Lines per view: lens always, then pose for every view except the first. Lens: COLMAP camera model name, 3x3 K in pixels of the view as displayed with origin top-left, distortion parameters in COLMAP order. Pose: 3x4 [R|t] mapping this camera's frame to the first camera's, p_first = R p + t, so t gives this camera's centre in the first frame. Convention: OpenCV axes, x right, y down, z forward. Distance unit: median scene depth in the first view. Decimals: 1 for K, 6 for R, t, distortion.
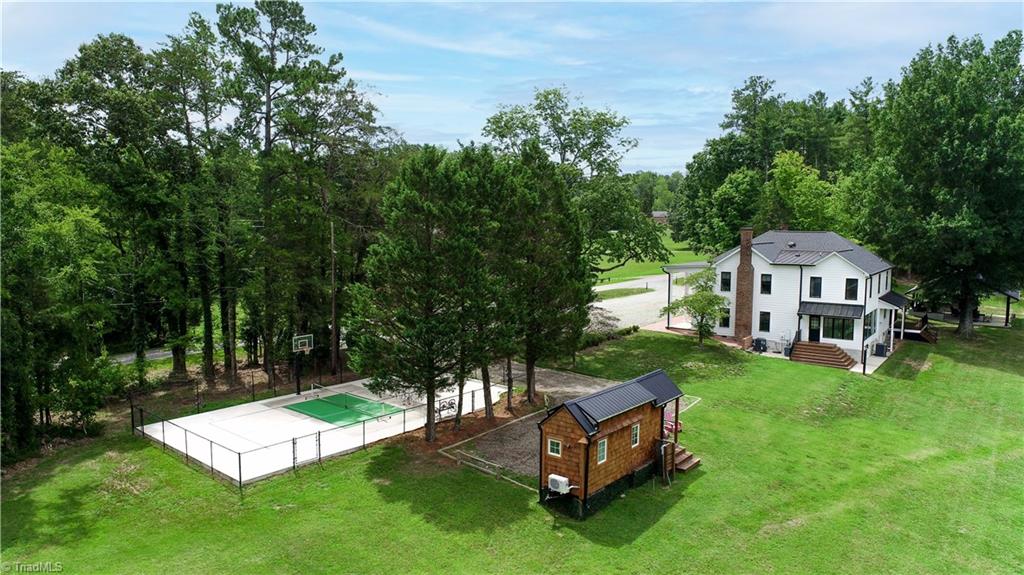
lens RADIAL K [[722.7, 0, 512.0], [0, 722.7, 287.5], [0, 0, 1]] dist [-0.007586, -0.001081]
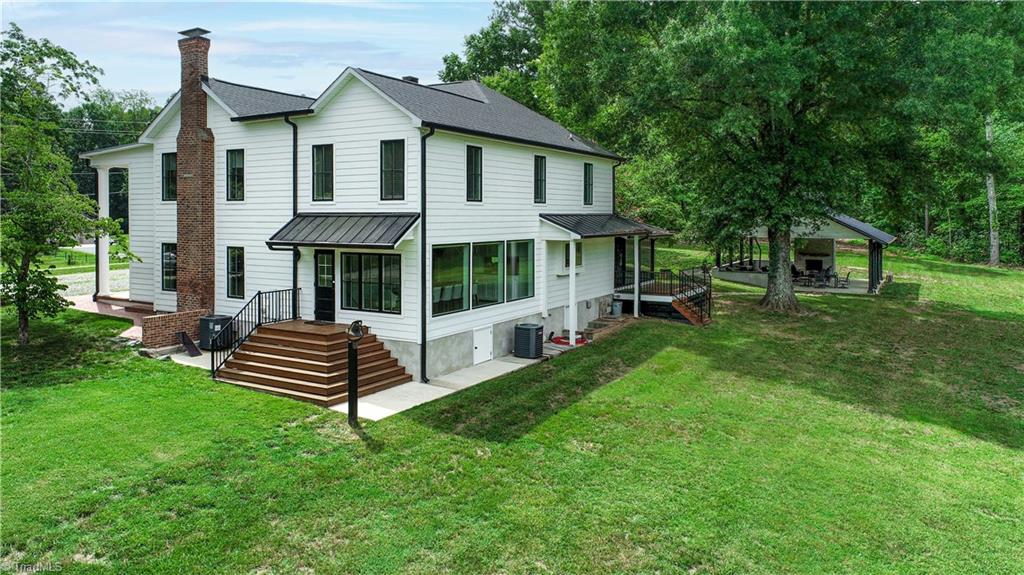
lens RADIAL K [[705.0, 0, 512.0], [0, 705.0, 287.5], [0, 0, 1]] dist [-0.001099, -0.000007]
pose [[0.996857, -0.010786, 0.078478, 0.485216], [0.010274, 0.999923, 0.006920, 0.056137], [-0.078547, -0.006092, 0.996892, 0.631762]]
